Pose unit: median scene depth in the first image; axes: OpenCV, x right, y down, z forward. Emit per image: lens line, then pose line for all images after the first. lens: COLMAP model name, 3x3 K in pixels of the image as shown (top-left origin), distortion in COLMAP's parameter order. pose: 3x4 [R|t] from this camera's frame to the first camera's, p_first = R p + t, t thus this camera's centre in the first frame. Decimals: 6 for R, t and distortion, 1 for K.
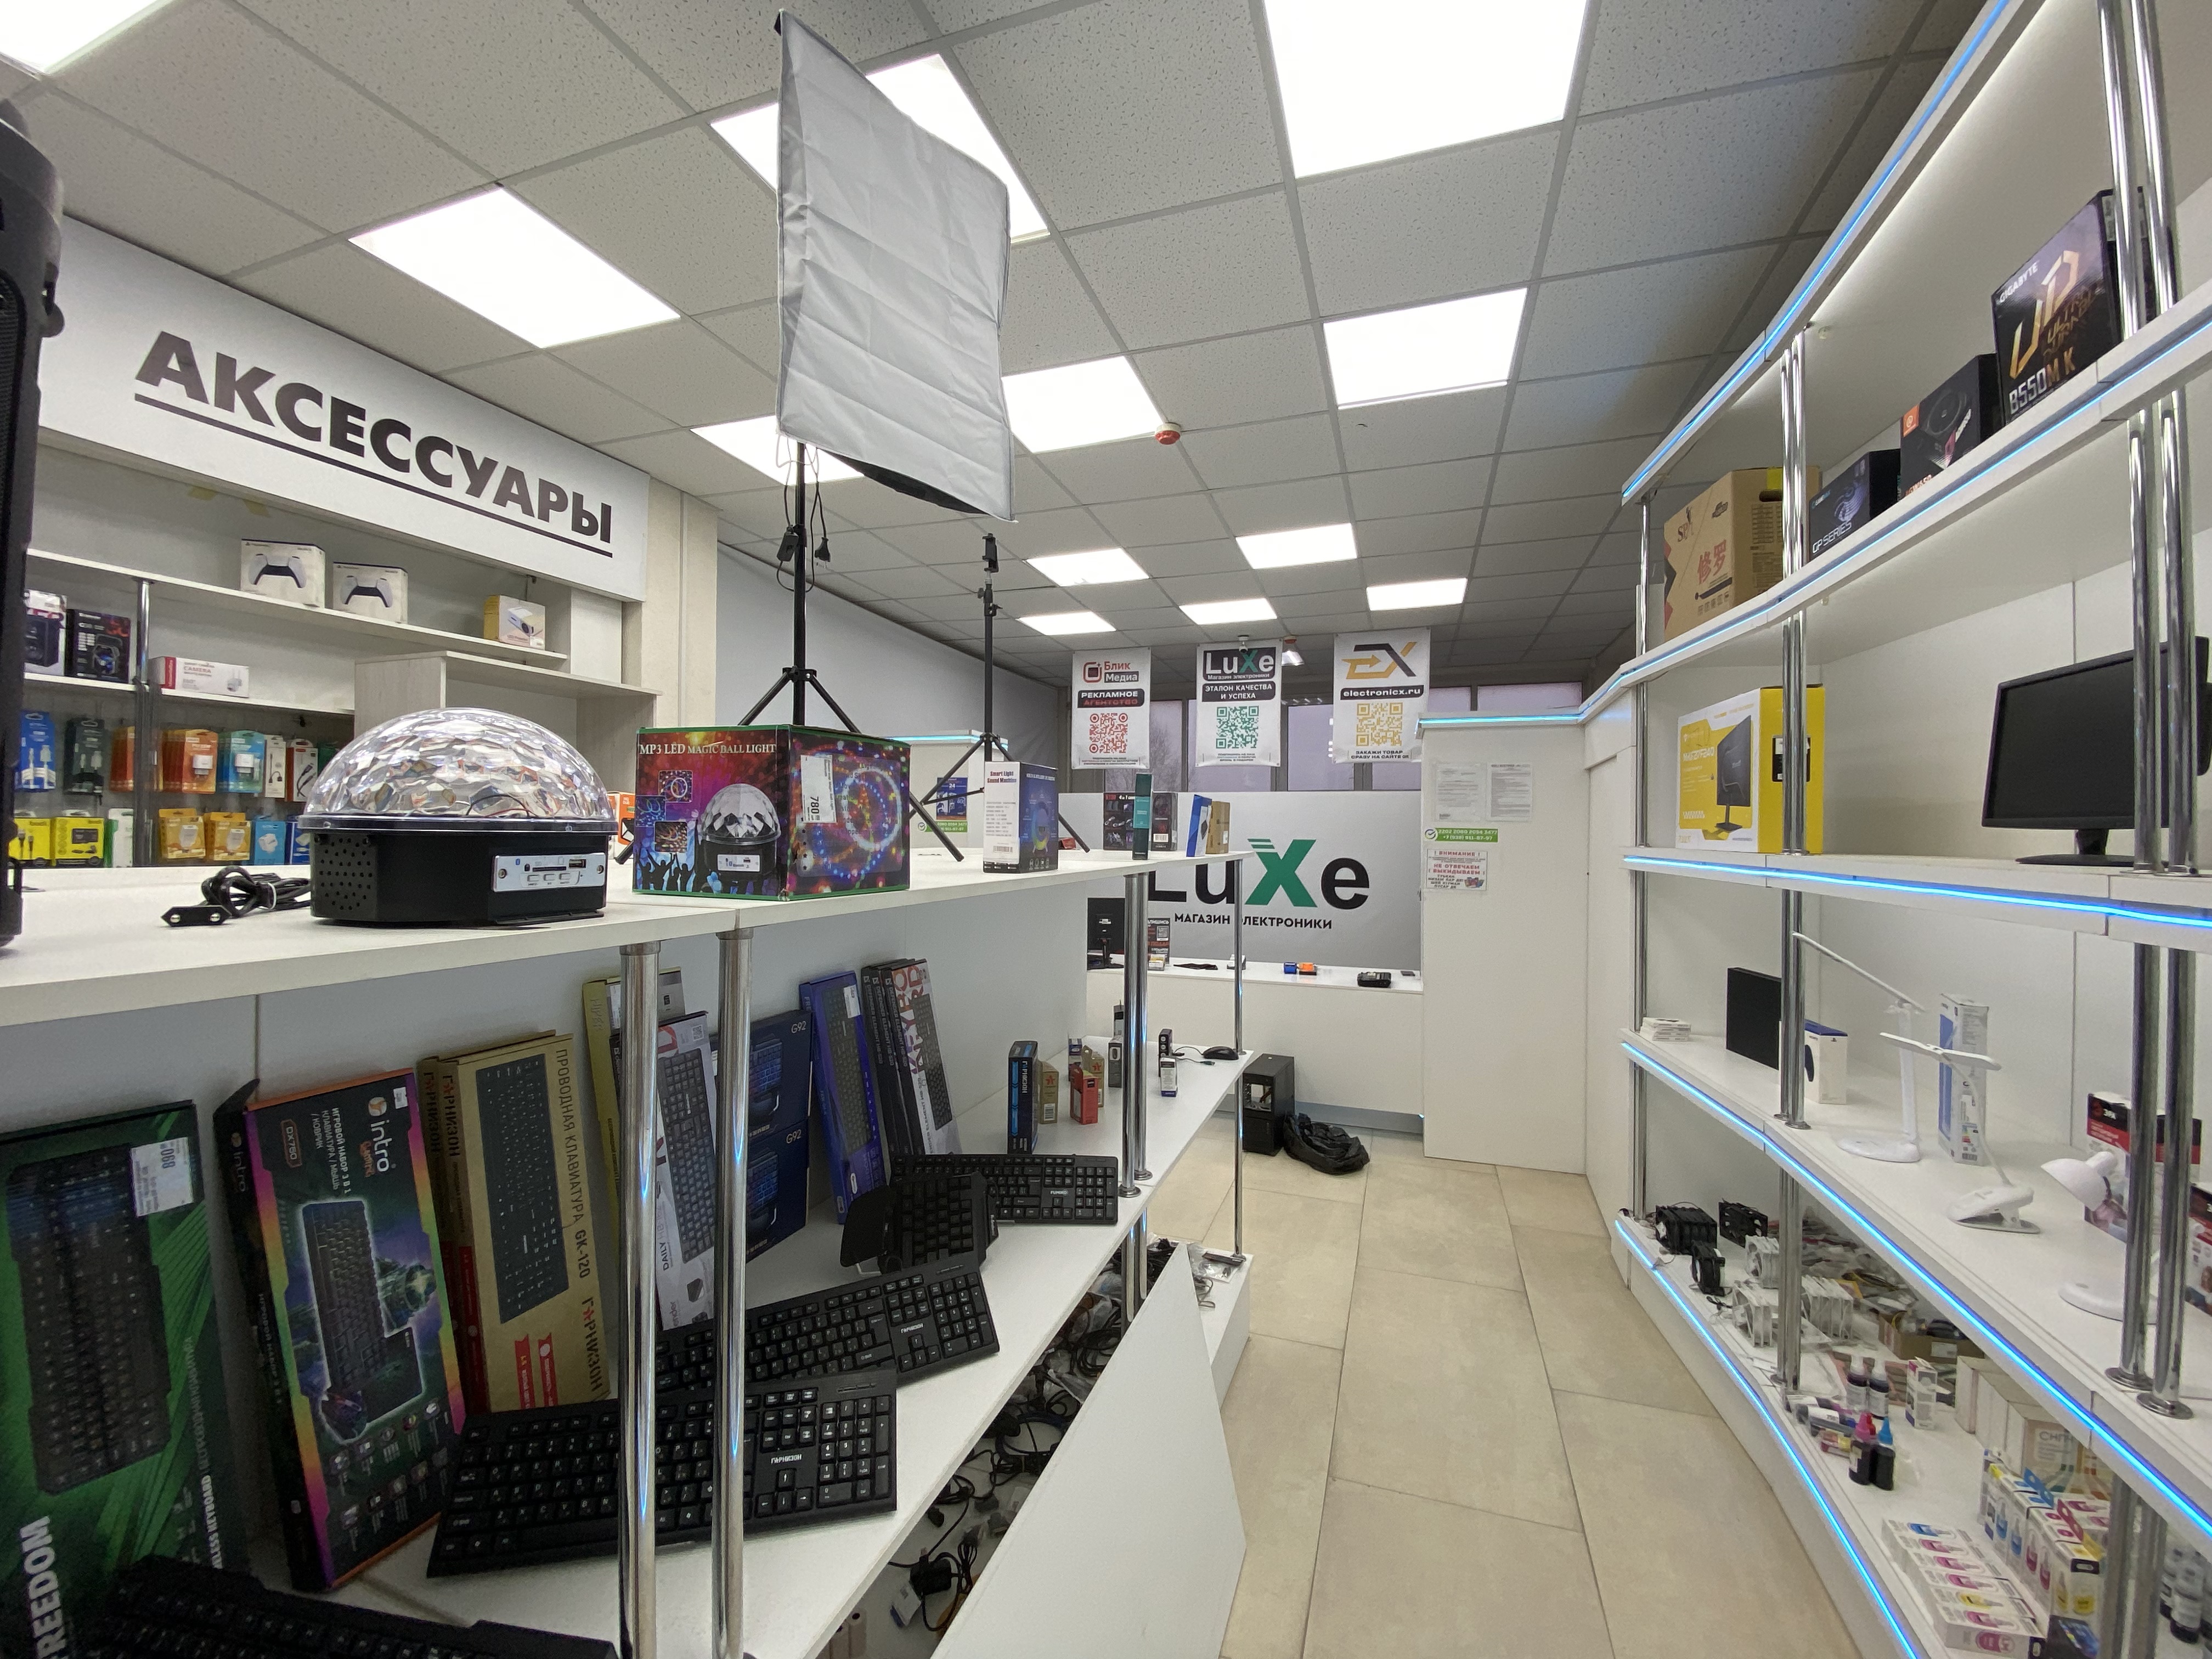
lens RADIAL K [[891.5, 0, 1107.1], [0, 891.5, 822.5], [0, 0, 1]] dist [0.015336, -0.018160]
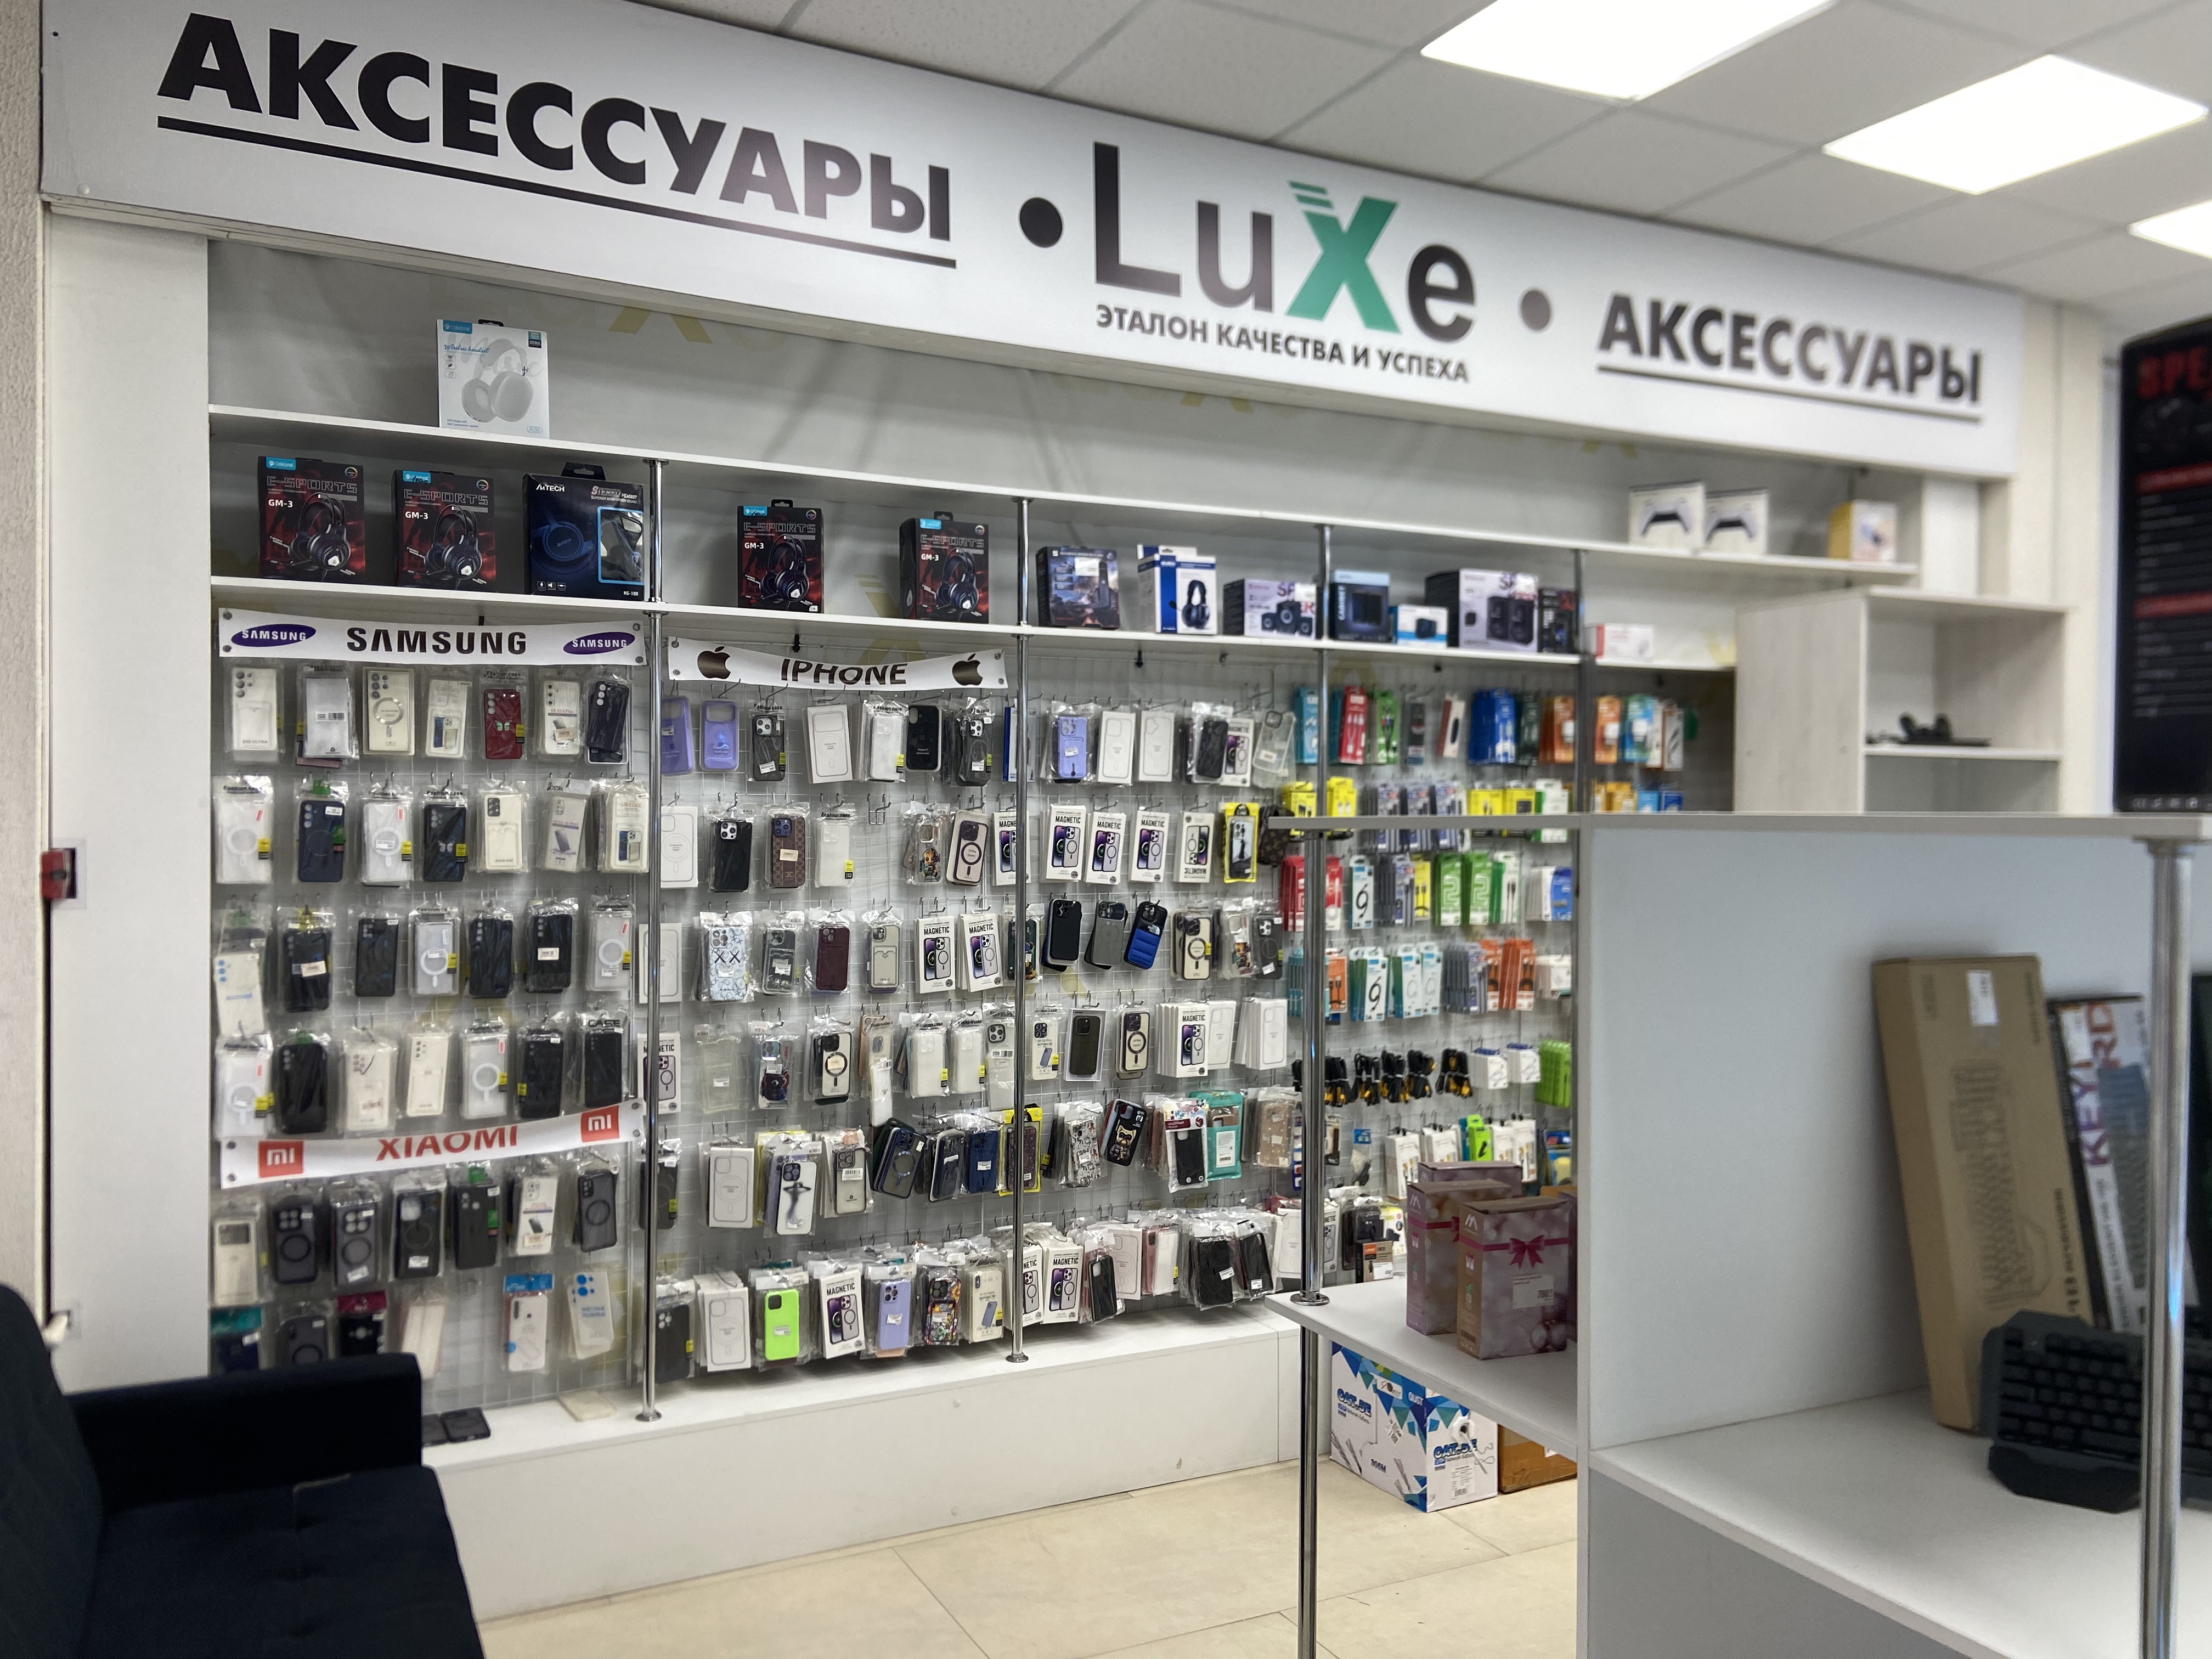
lens RADIAL K [[1675.8, 0, 1068.1], [0, 1675.8, 830.9], [0, 0, 1]] dist [0.138292, -0.189967]
pose [[0.711058, 0.007135, -0.703097, -0.143329], [0.006052, 0.999849, 0.016268, 0.006987], [0.703107, -0.015823, 0.710908, -0.720582]]
